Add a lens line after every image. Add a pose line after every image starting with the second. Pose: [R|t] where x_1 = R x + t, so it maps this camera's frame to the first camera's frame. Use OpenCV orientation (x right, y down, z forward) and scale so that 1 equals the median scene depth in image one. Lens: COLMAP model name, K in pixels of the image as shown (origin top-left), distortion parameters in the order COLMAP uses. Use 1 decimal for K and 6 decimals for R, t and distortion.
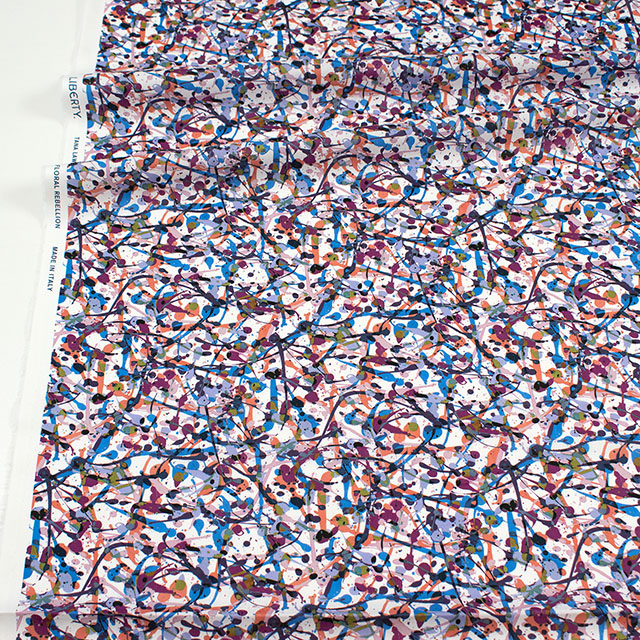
lens RADIAL K [[3450.0, 0, 320.0], [0, 3450.0, 320.0], [0, 0, 1]] dist [-0.147235, -0.956185]
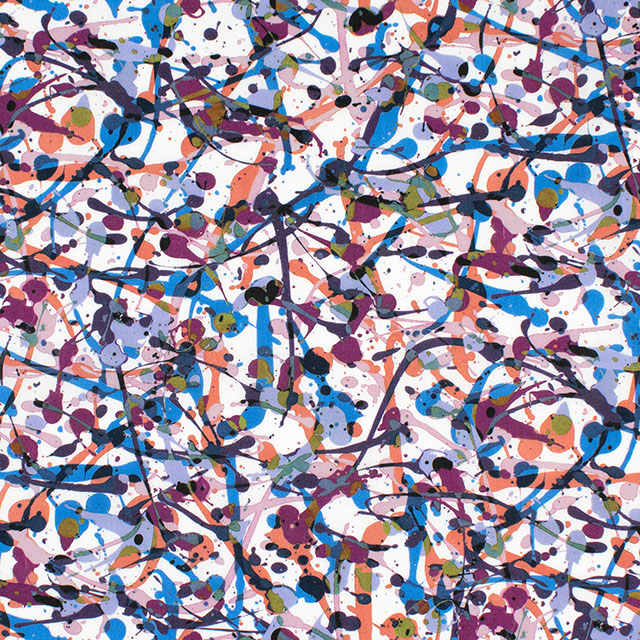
lens RADIAL K [[3450.0, 0, 320.0], [0, 3450.0, 320.0], [0, 0, 1]] dist [-0.147235, -0.956185]
pose [[0.999911, 0.009827, 0.009071, -0.010259], [-0.012324, 0.413670, 0.910343, -0.400471], [0.005193, -0.910374, 0.413754, 0.813362]]
